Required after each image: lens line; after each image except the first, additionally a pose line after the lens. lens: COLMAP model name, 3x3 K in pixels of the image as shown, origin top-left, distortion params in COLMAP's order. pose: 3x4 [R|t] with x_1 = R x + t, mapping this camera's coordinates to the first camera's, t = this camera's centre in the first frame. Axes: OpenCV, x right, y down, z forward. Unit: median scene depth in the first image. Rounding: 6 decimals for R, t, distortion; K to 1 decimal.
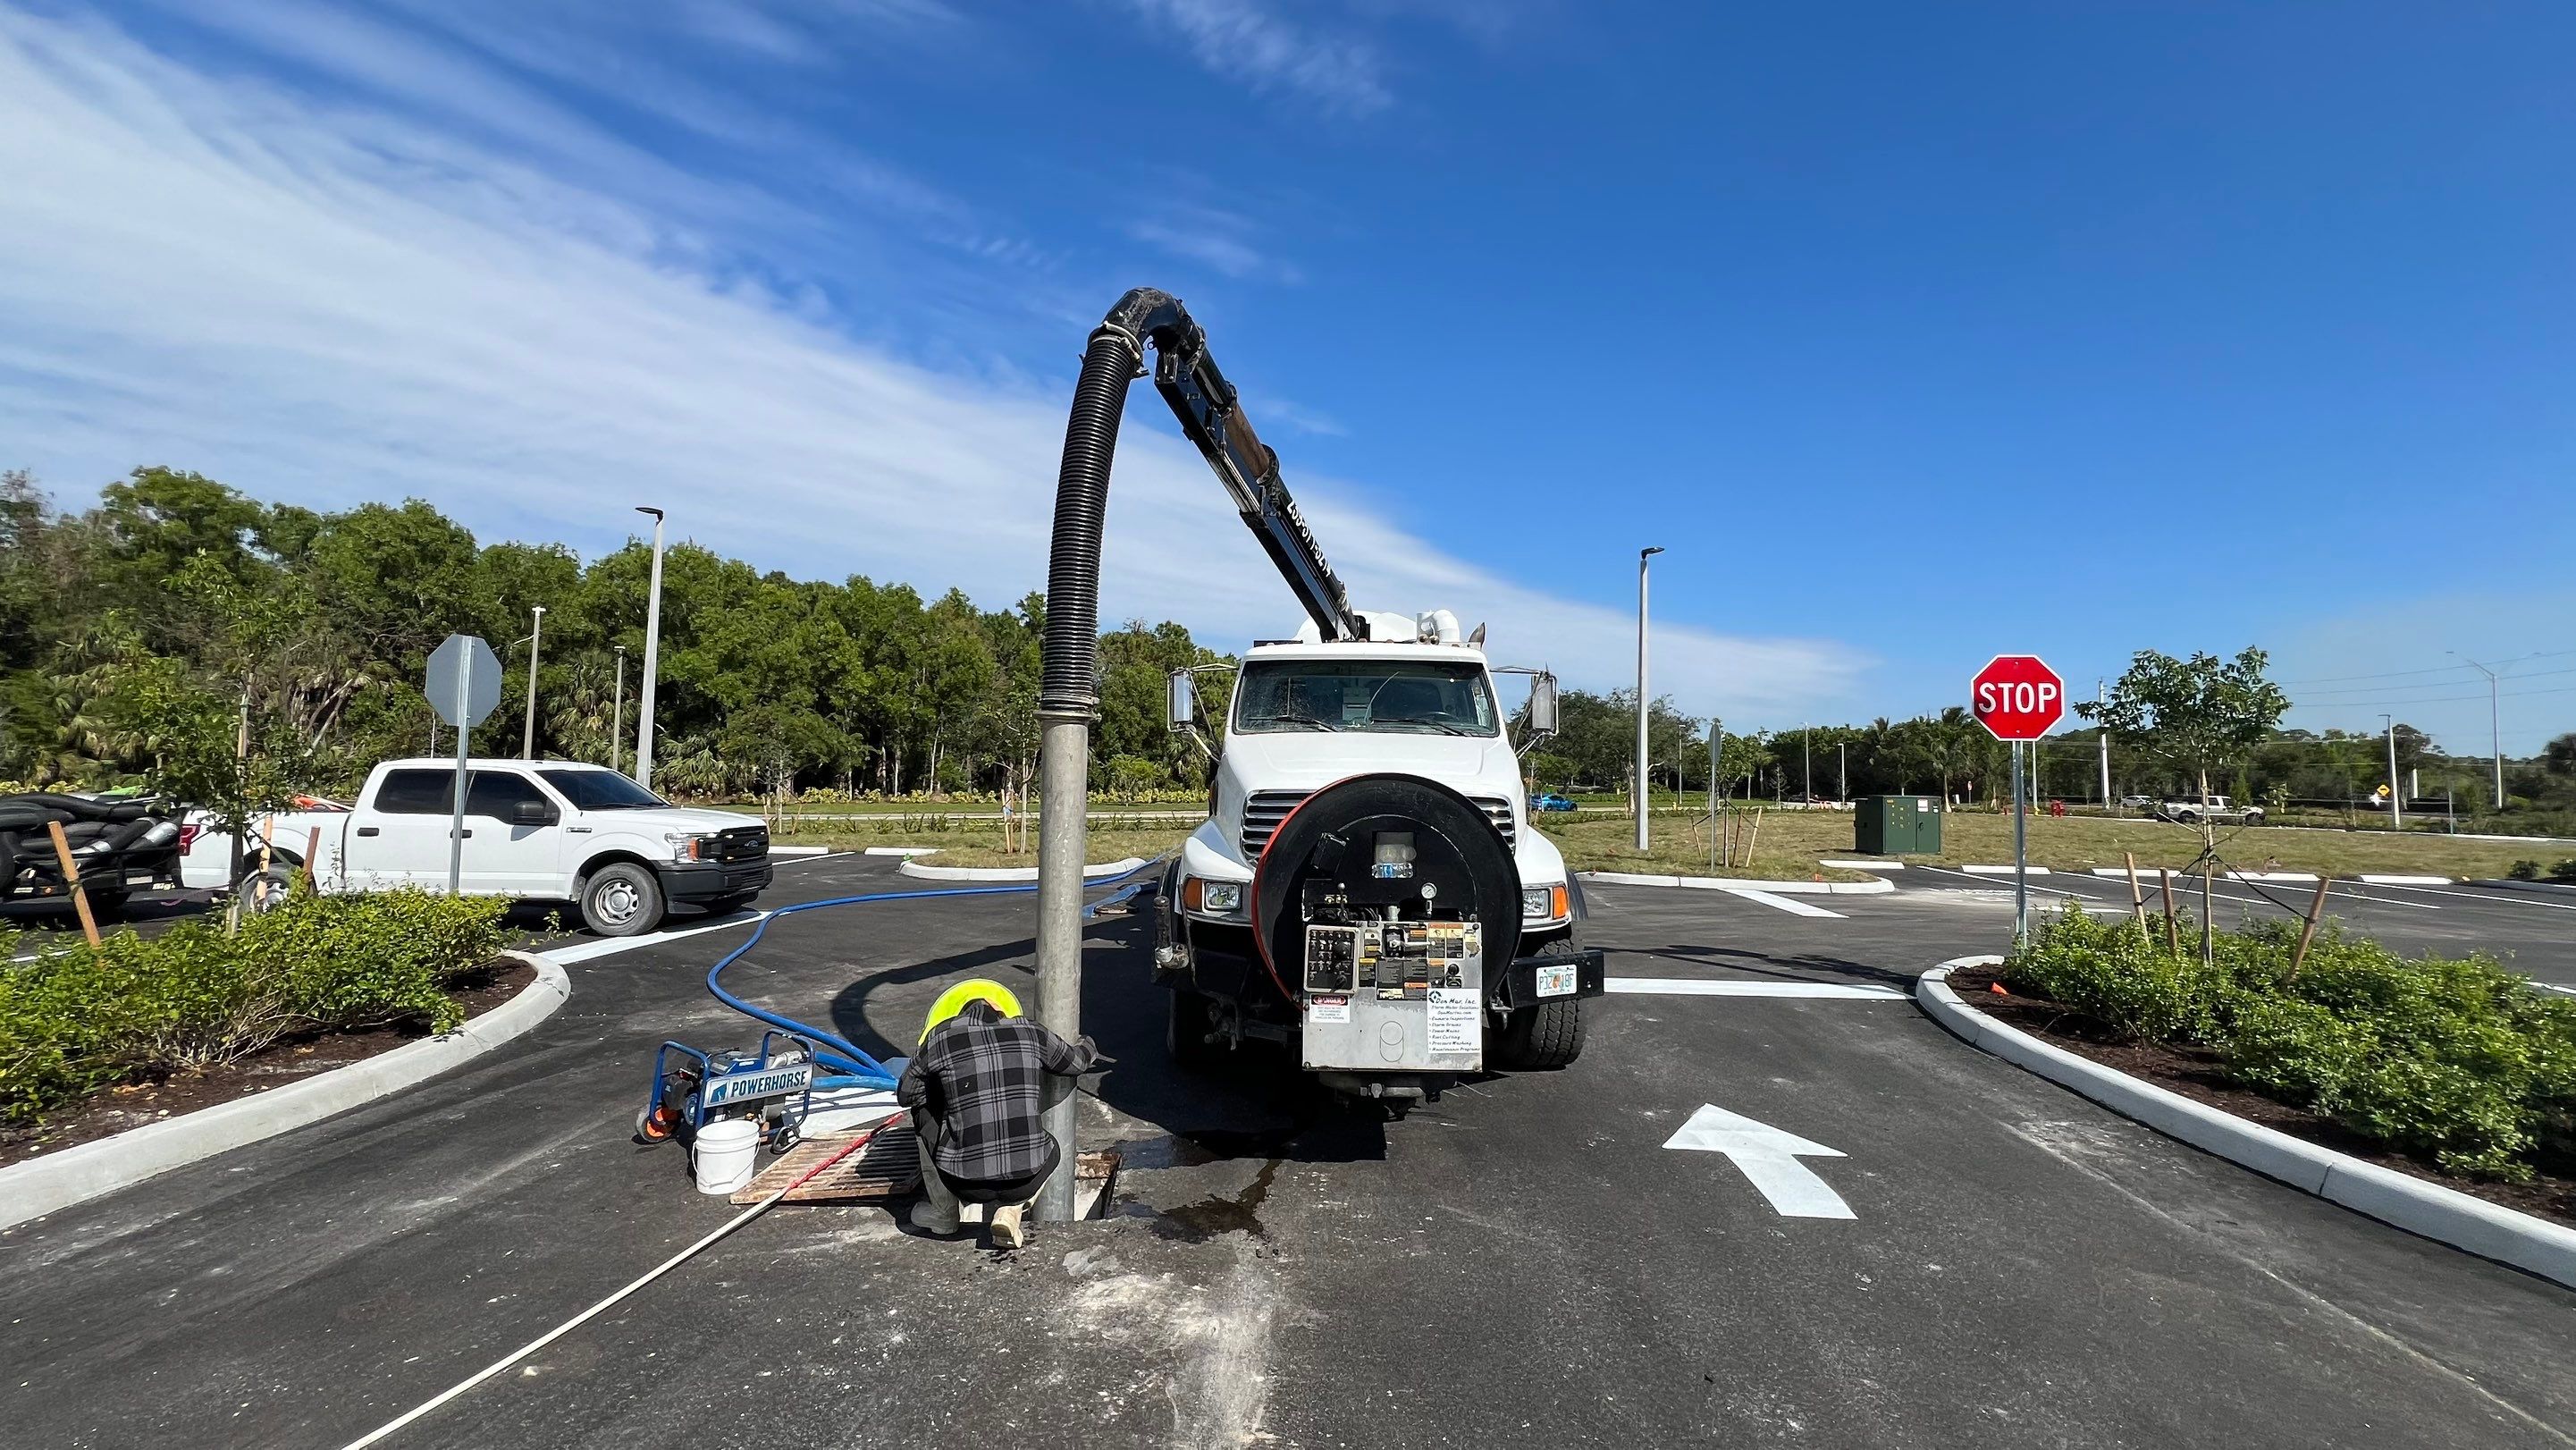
lens RADIAL K [[1019.7, 0, 1281.5], [0, 1019.7, 704.8], [0, 0, 1]] dist [-0.009772, 0.002102]
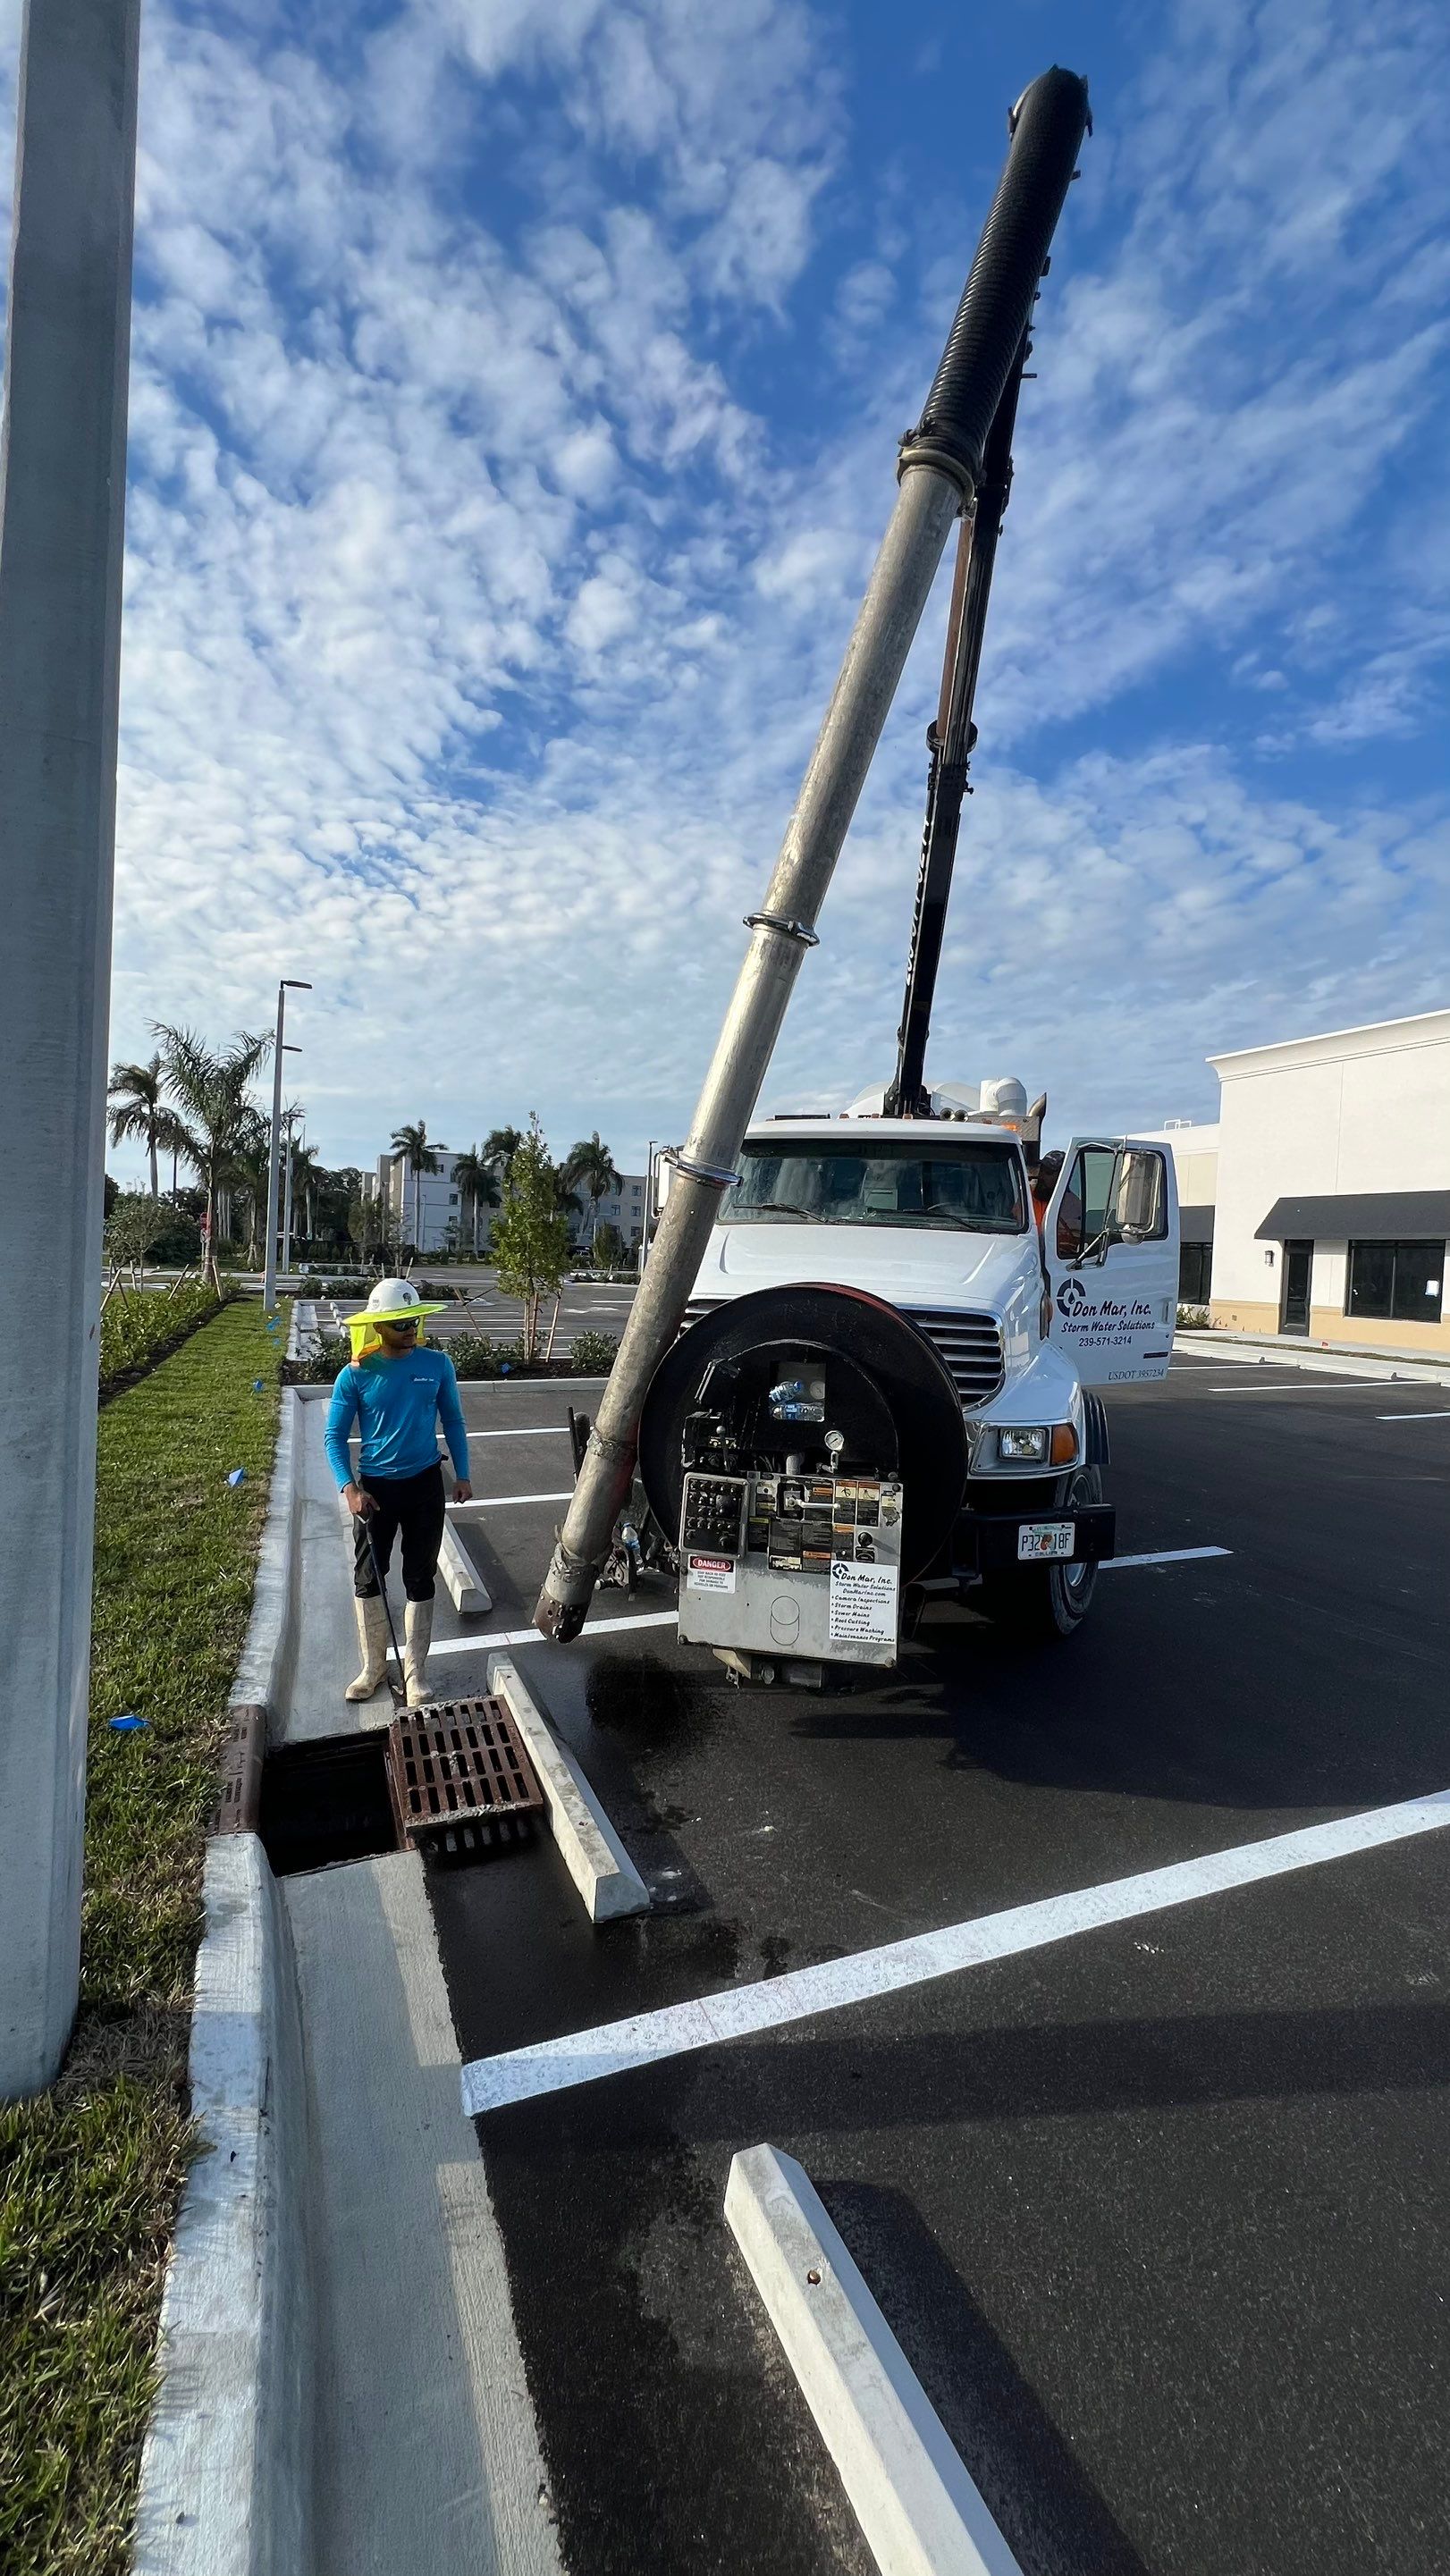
lens RADIAL K [[1019.7, 0, 725.0], [0, 1019.7, 1288.7], [0, 0, 1]] dist [-0.009772, 0.002102]
pose [[0.983265, 0.027765, -0.180055, 0.157265], [-0.008026, 0.993960, 0.109445, -0.014910], [0.182006, -0.106169, 0.977549, 0.181756]]
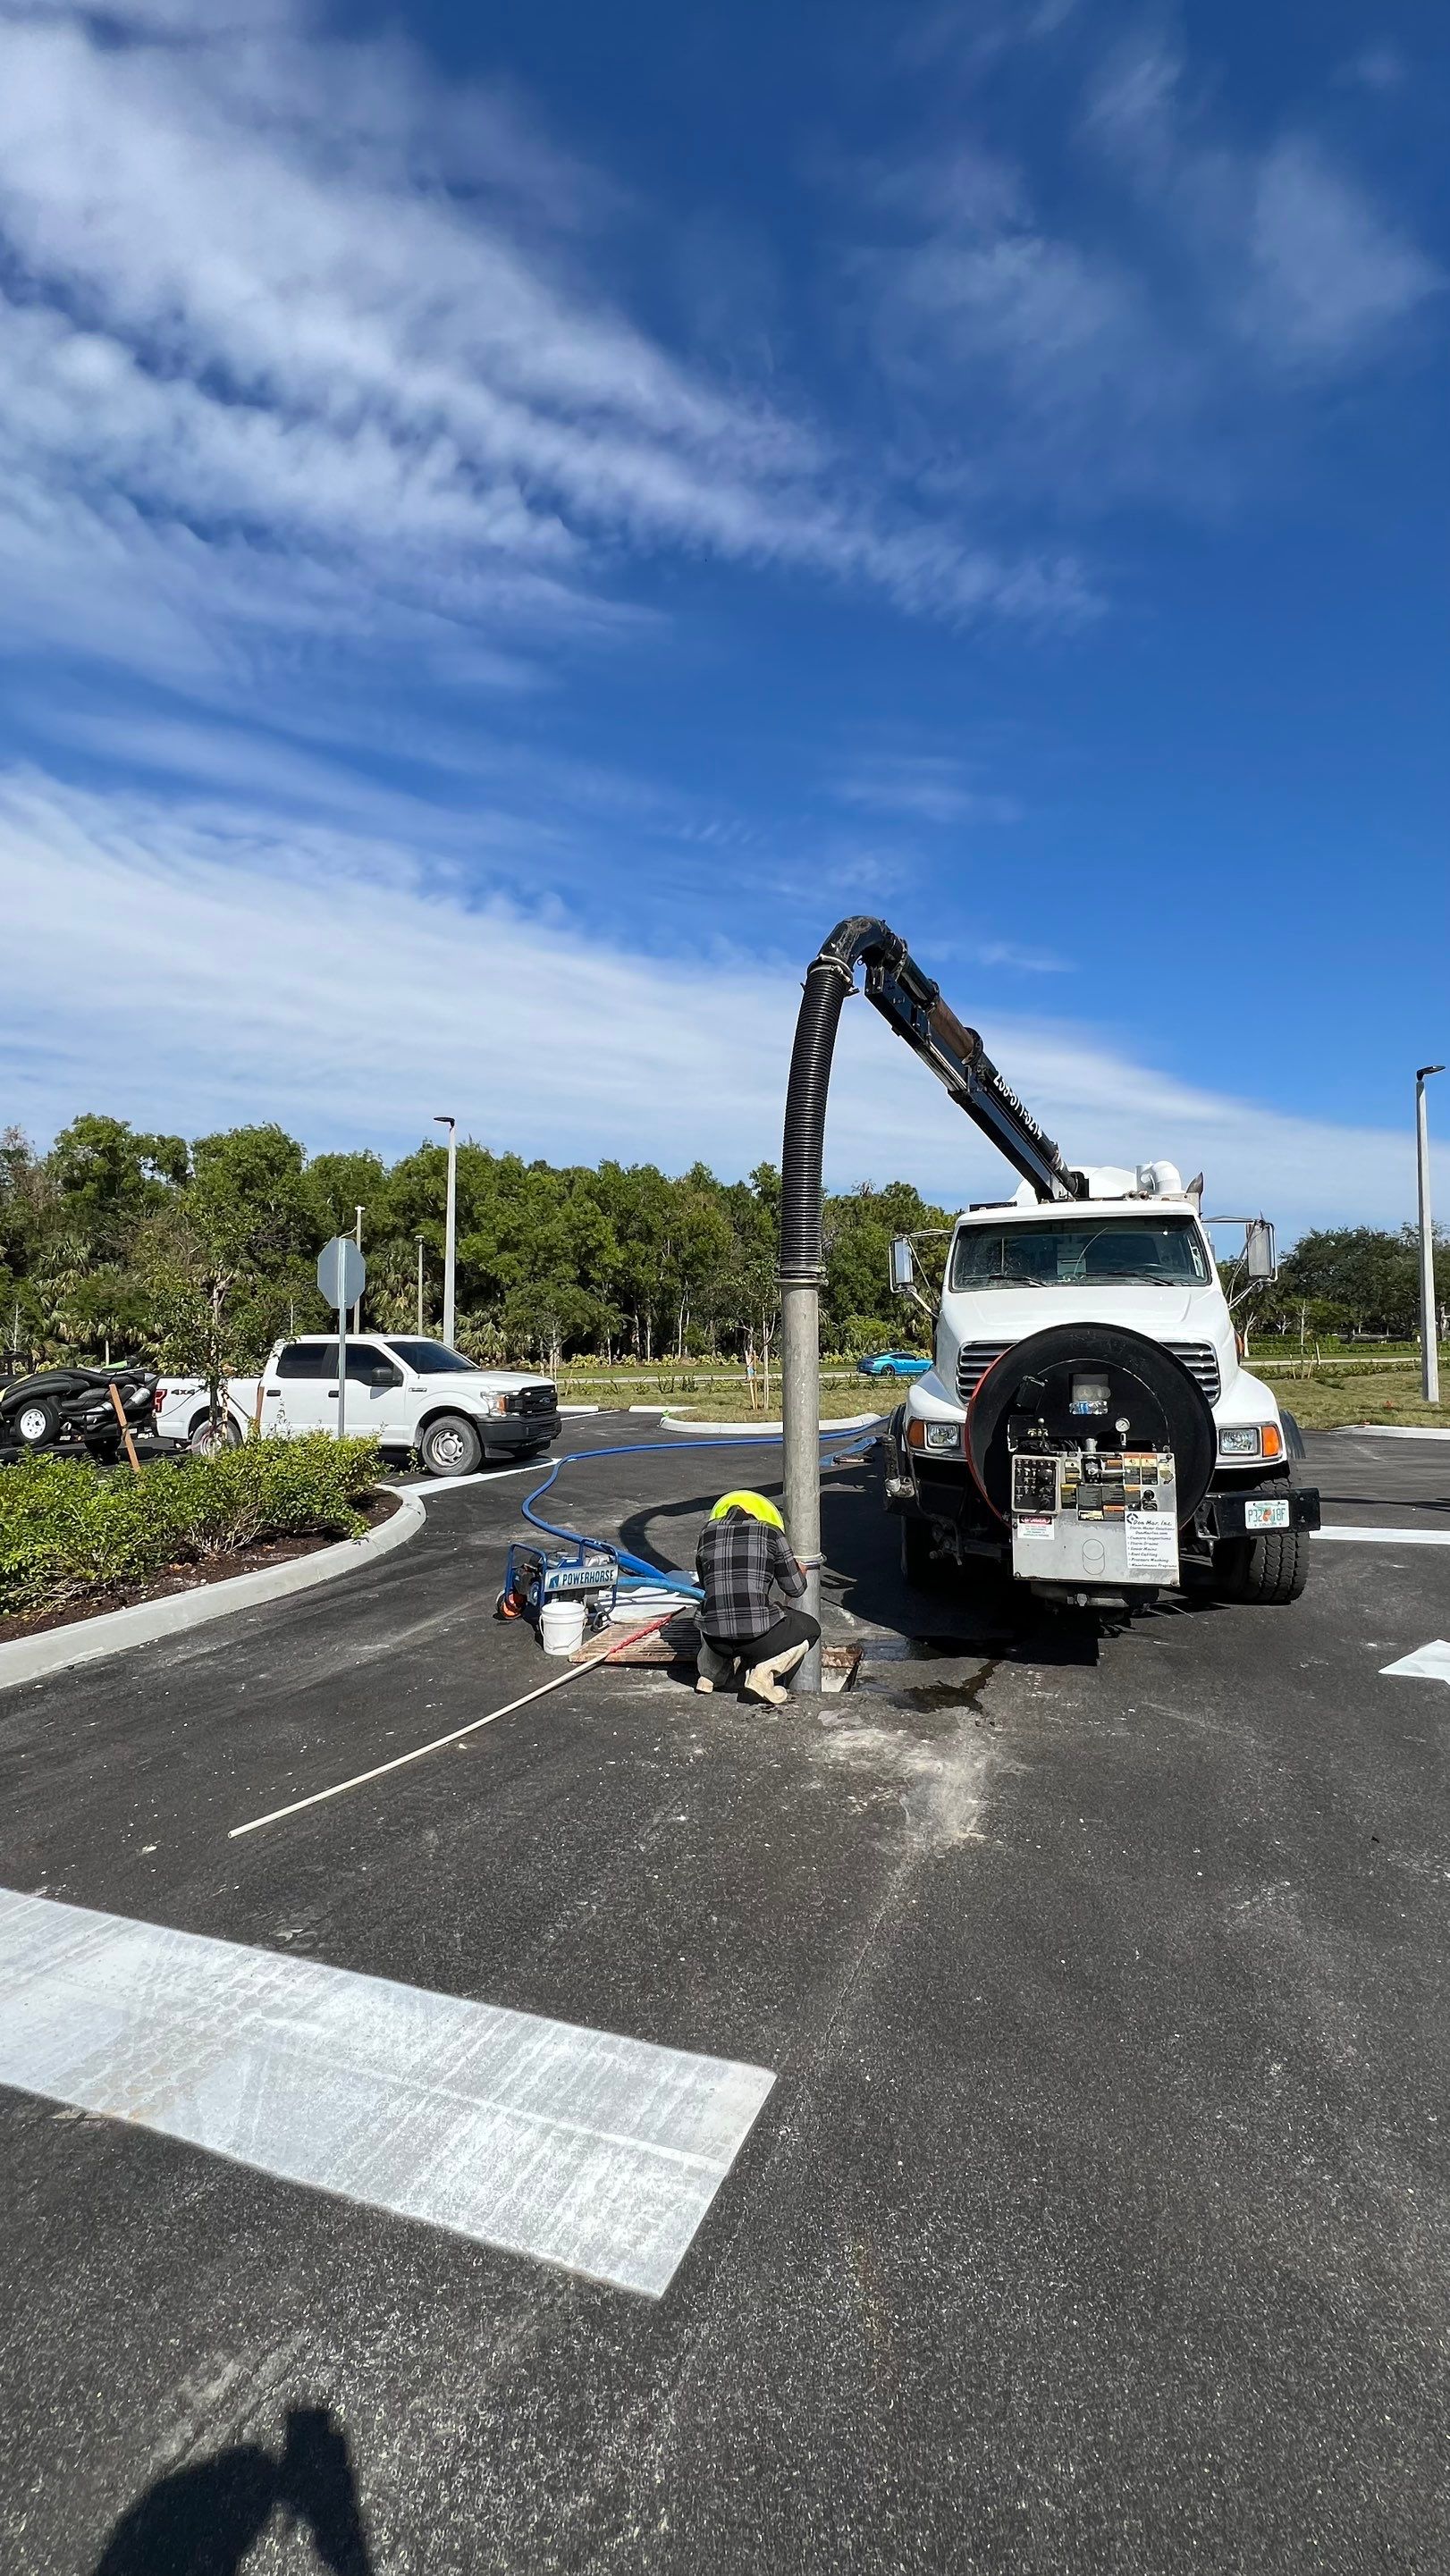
lens RADIAL K [[1019.7, 0, 726.8], [0, 1019.7, 1280.2], [0, 0, 1]] dist [-0.009772, 0.002102]
pose [[0.960538, -0.041069, -0.275100, 0.031596], [0.045086, 0.998949, 0.008291, -0.005902], [0.274471, -0.020367, 0.961380, -0.161590]]
